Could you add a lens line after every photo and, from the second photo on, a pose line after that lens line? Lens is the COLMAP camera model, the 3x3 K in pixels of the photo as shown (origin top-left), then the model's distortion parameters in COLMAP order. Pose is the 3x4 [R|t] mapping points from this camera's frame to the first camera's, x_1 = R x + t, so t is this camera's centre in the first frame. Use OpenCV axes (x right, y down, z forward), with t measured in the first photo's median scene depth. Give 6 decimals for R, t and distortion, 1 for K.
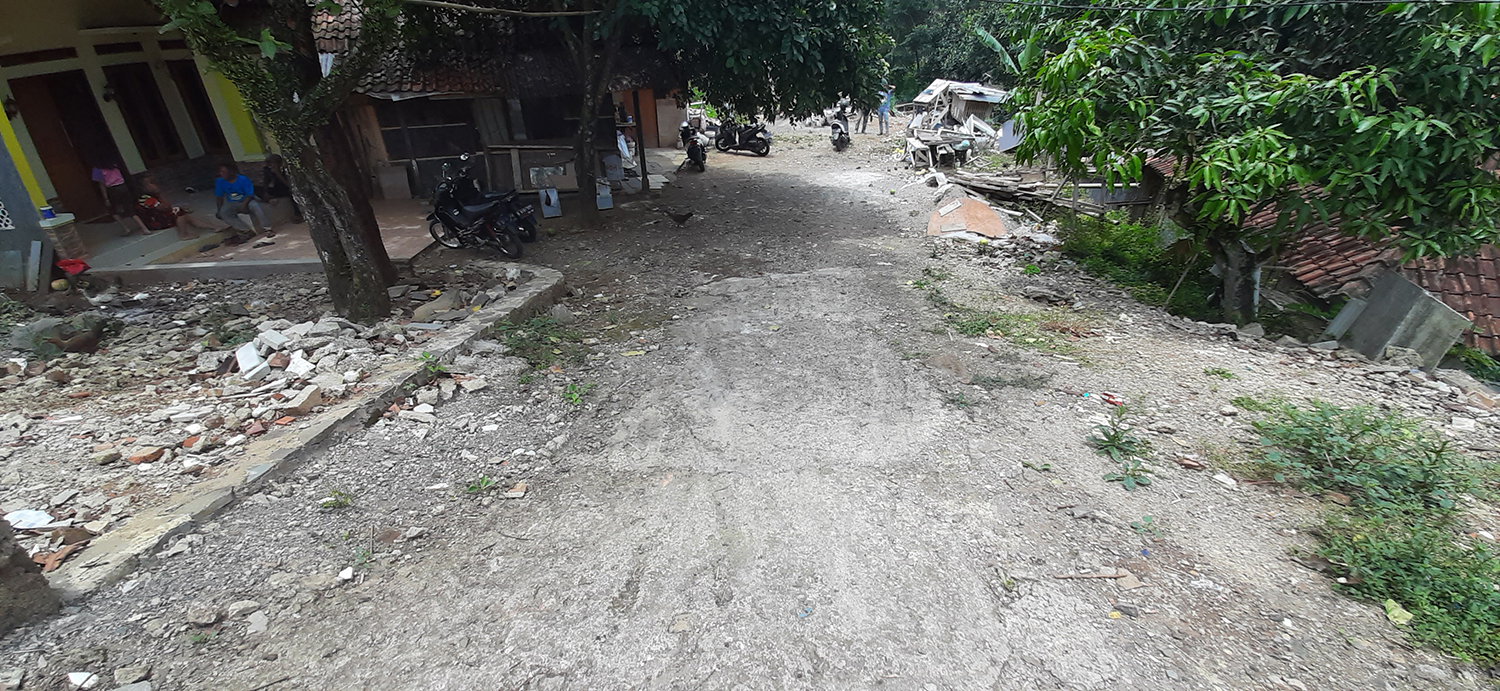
lens RADIAL K [[568.8, 0, 750.0], [0, 568.8, 345.5], [0, 0, 1]] dist [0.017215, 0.000124]
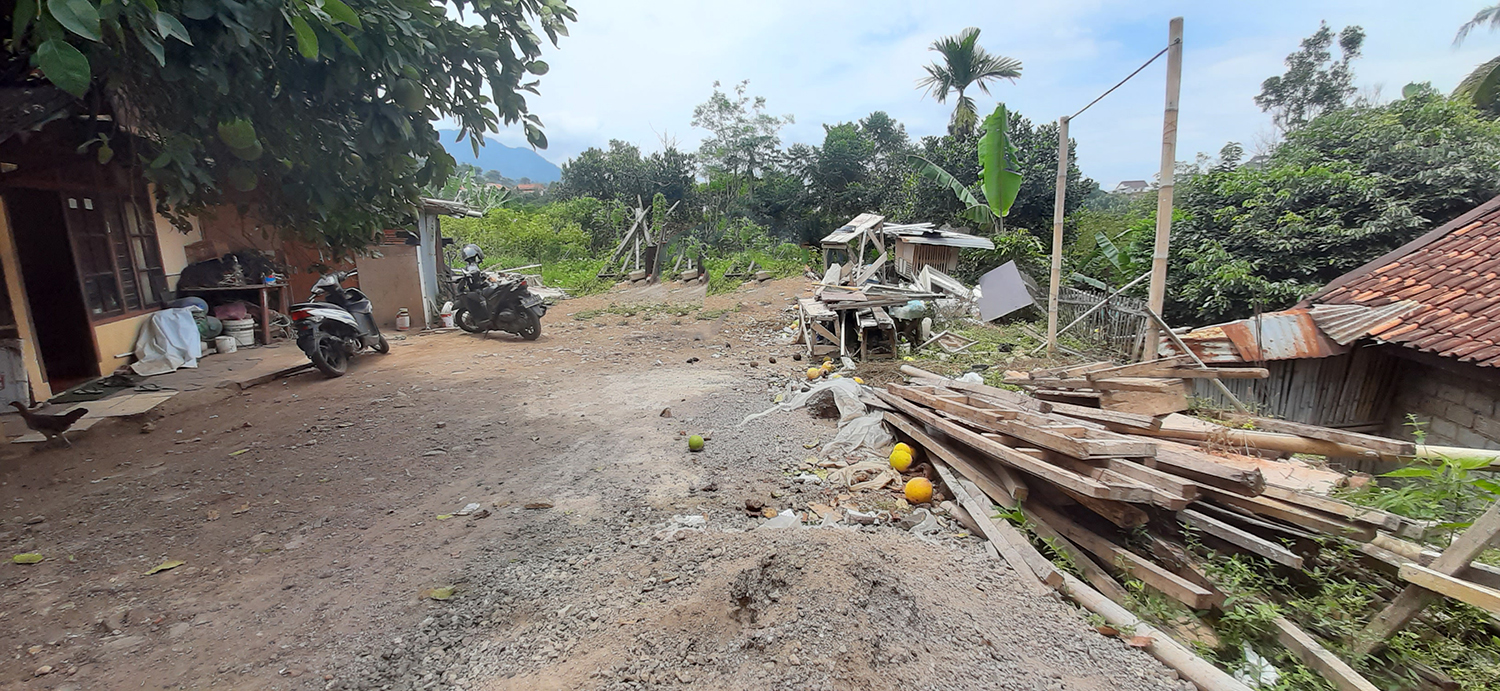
lens RADIAL K [[562.5, 0, 753.0], [0, 562.5, 374.6], [0, 0, 1]] dist [0.000400, 0.000005]
pose [[0.998990, -0.026323, 0.036414, 0.221653], [0.034557, 0.968081, -0.248242, -0.186078], [-0.028717, 0.249250, 0.968013, 0.563193]]
